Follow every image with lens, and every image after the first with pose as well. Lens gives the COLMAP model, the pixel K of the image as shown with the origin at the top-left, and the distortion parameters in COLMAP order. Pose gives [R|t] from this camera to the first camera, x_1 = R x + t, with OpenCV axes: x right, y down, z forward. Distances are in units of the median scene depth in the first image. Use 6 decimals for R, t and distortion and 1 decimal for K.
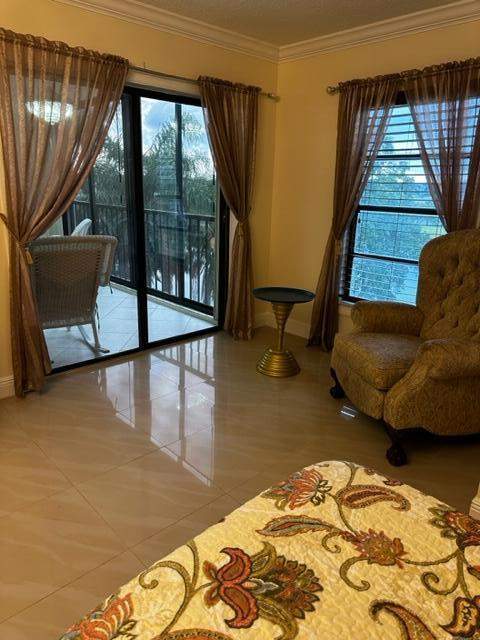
lens RADIAL K [[448.5, 0, 240.8], [0, 448.5, 324.1], [0, 0, 1]] dist [0.090530, -0.138181]
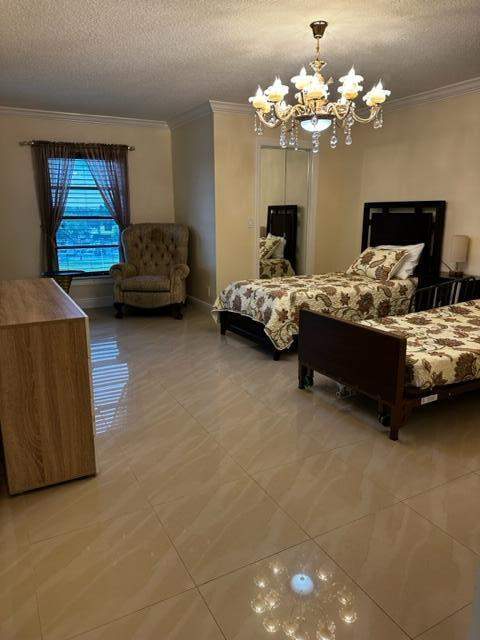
lens RADIAL K [[448.5, 0, 240.8], [0, 448.5, 324.1], [0, 0, 1]] dist [0.090530, -0.138181]
pose [[0.274316, -0.261250, 0.925472, -1.274247], [0.305159, 0.936297, 0.173855, 0.008640], [-0.911937, 0.234725, 0.336564, -0.035036]]
